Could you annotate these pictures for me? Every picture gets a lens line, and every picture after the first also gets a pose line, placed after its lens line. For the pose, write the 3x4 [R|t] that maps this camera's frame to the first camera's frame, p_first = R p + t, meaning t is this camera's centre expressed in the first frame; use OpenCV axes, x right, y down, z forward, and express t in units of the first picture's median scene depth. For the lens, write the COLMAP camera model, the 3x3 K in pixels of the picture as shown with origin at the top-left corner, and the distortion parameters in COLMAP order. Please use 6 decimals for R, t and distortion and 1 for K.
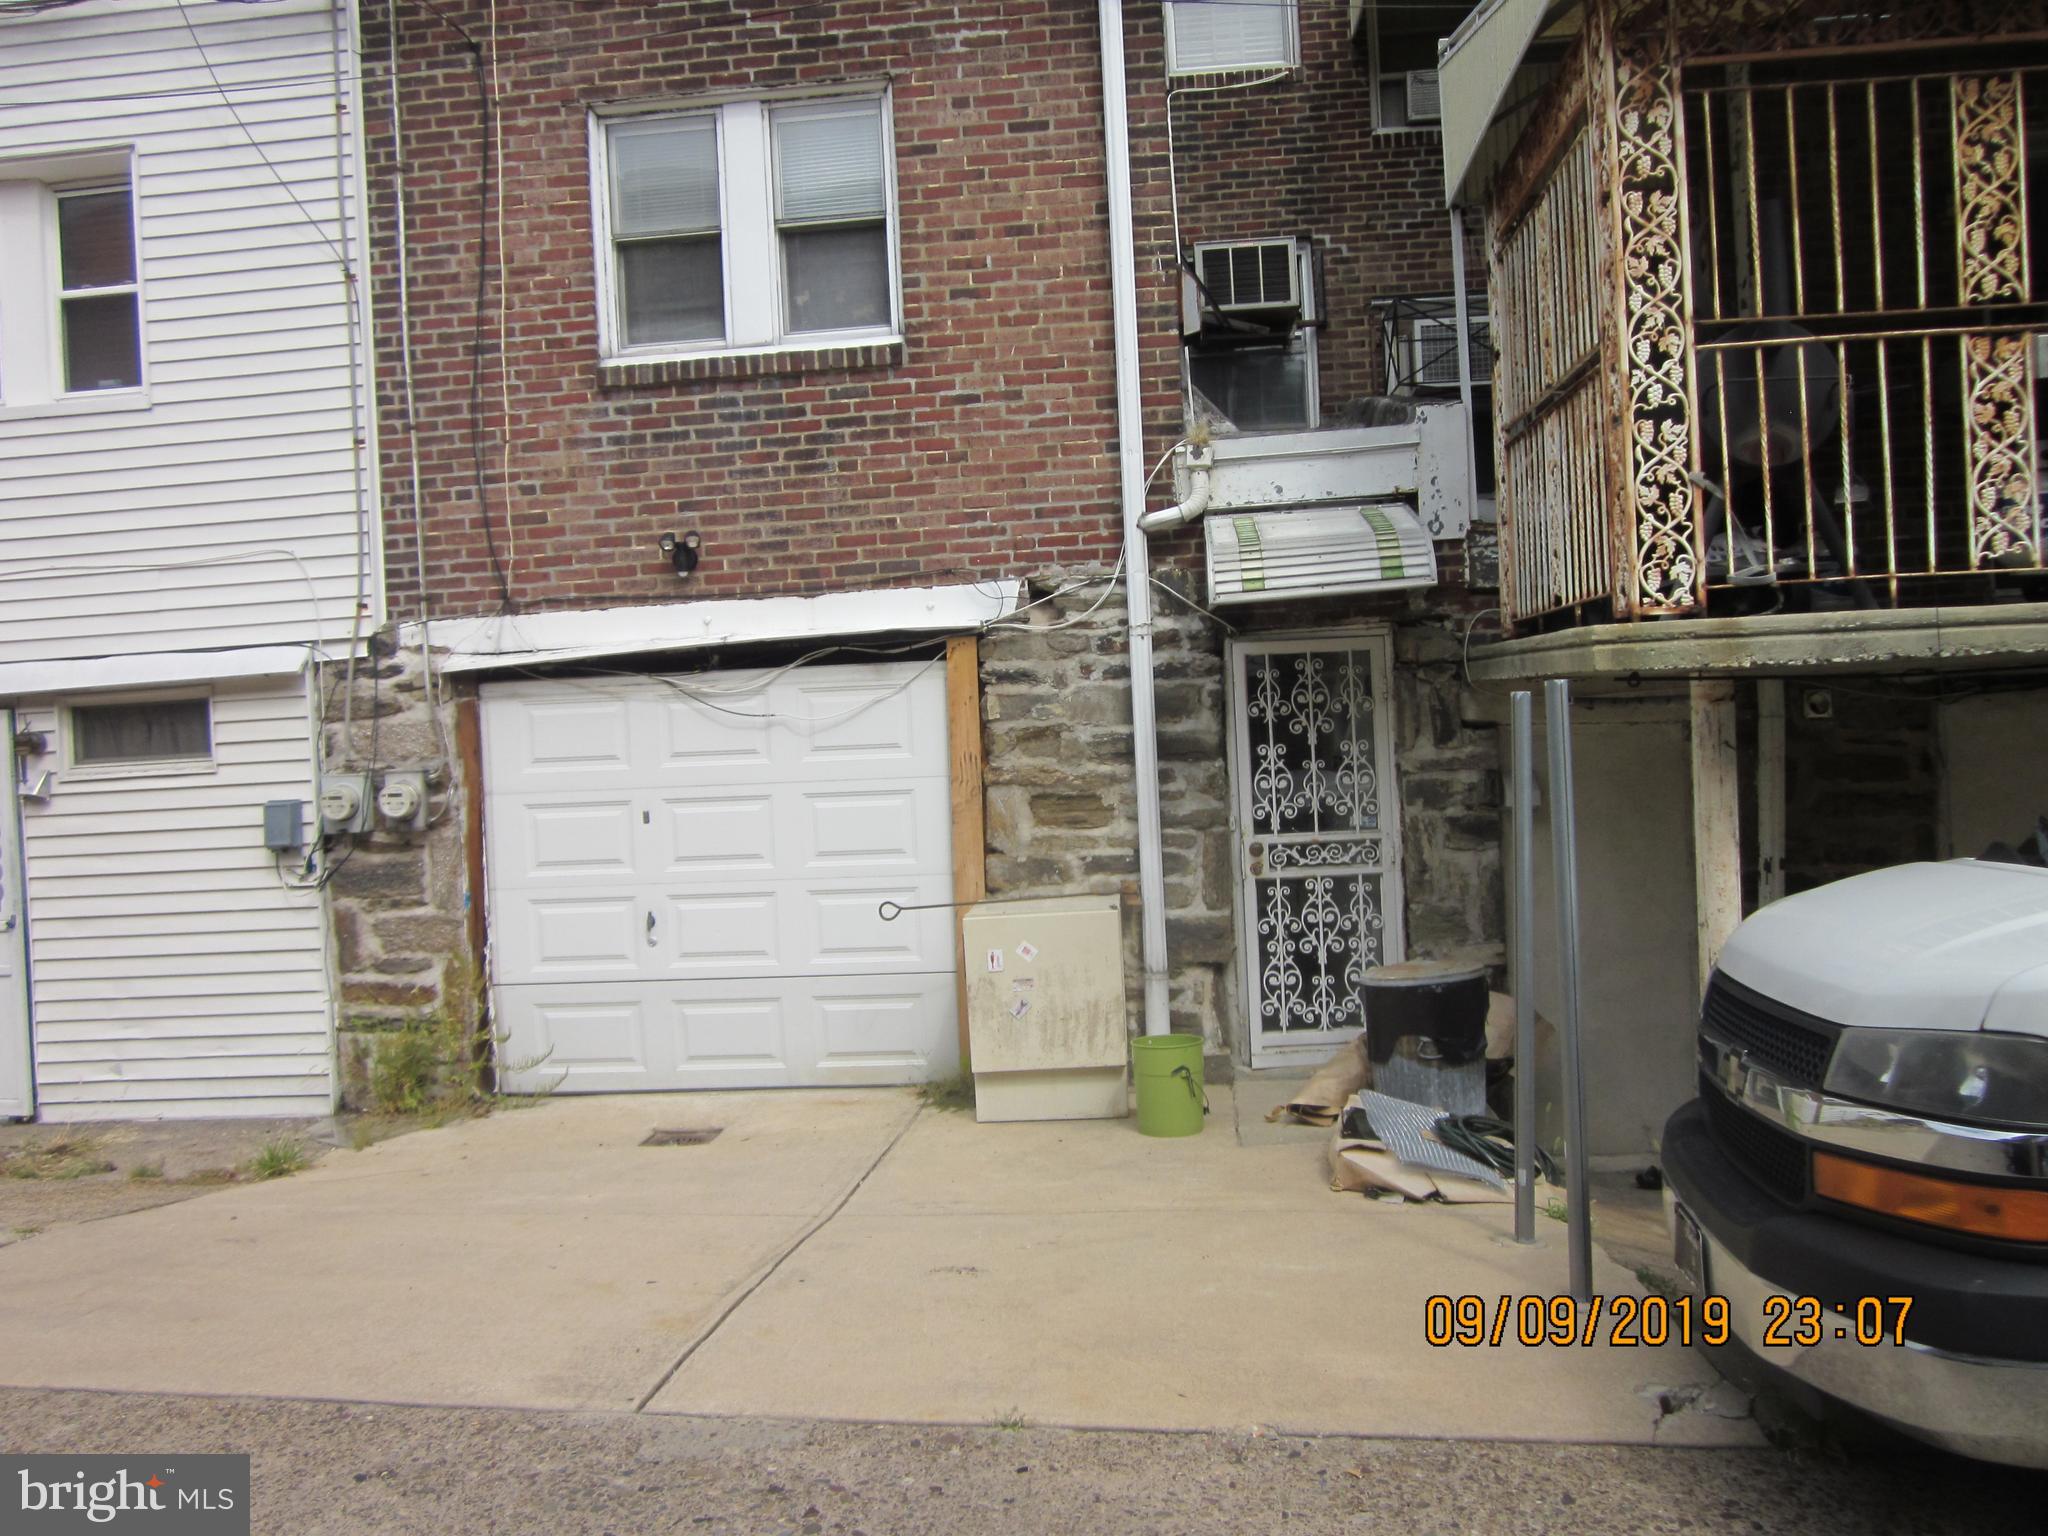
lens RADIAL K [[1703.6, 0, 1008.1], [0, 1703.6, 760.3], [0, 0, 1]] dist [-0.053720, 0.023076]
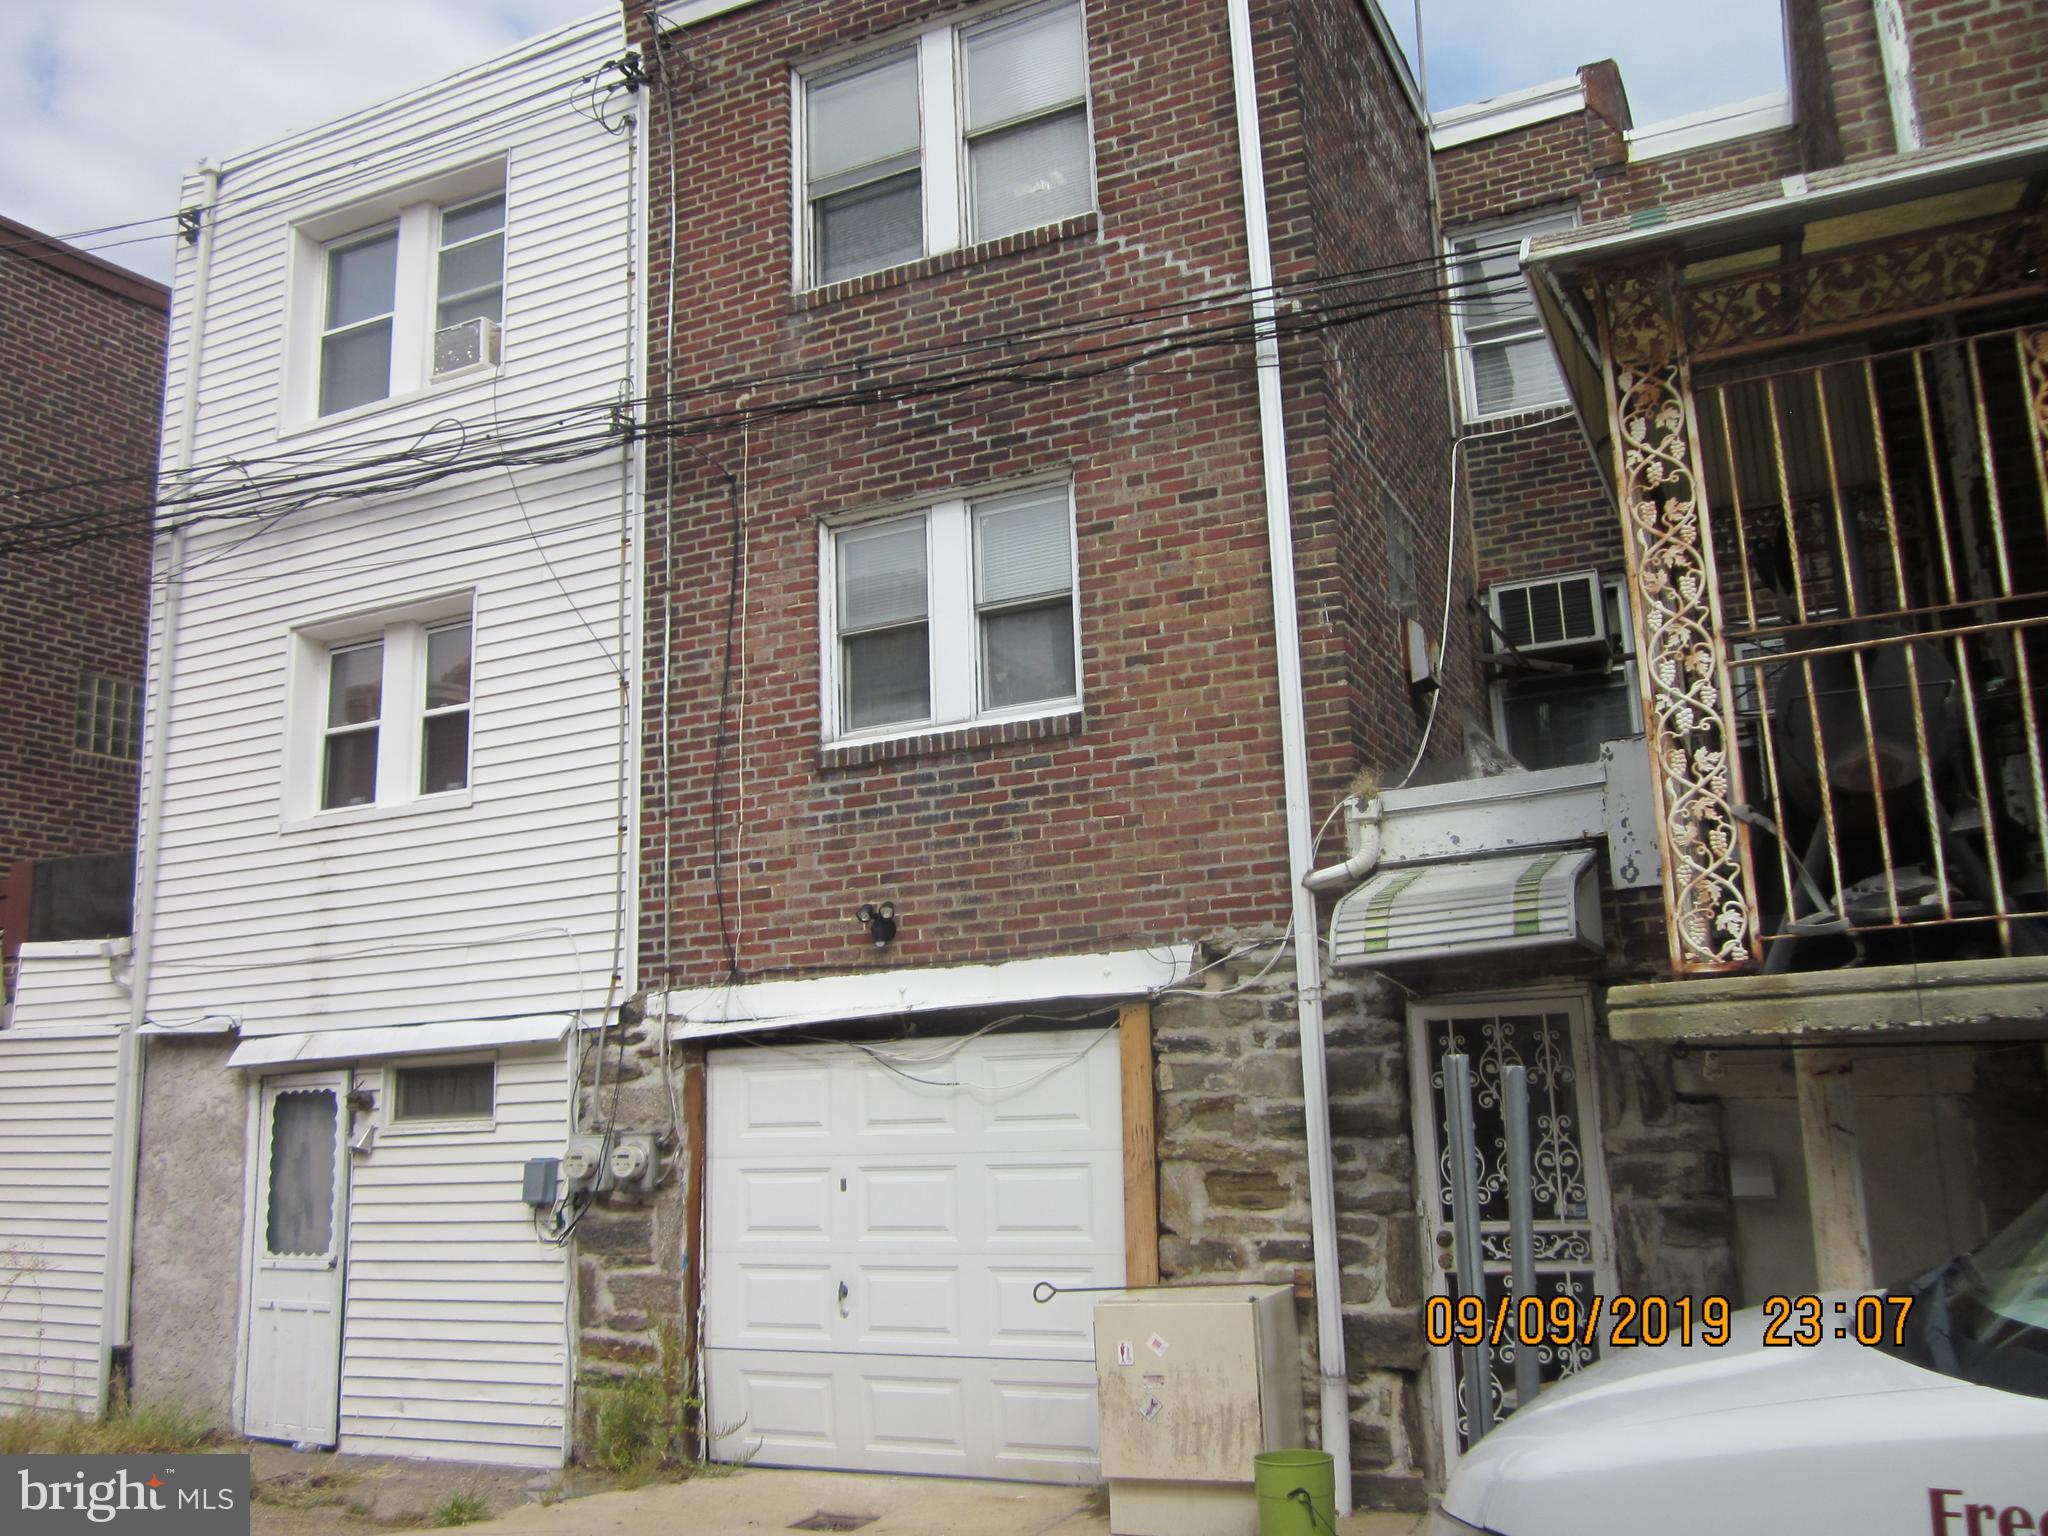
lens RADIAL K [[1703.6, 0, 1013.5], [0, 1703.6, 749.5], [0, 0, 1]] dist [-0.053720, 0.023076]
pose [[0.940103, -0.058596, -0.335816, 0.240178], [-0.014691, 0.977237, -0.211643, -0.007383], [0.340573, 0.203899, 0.917843, 0.054163]]
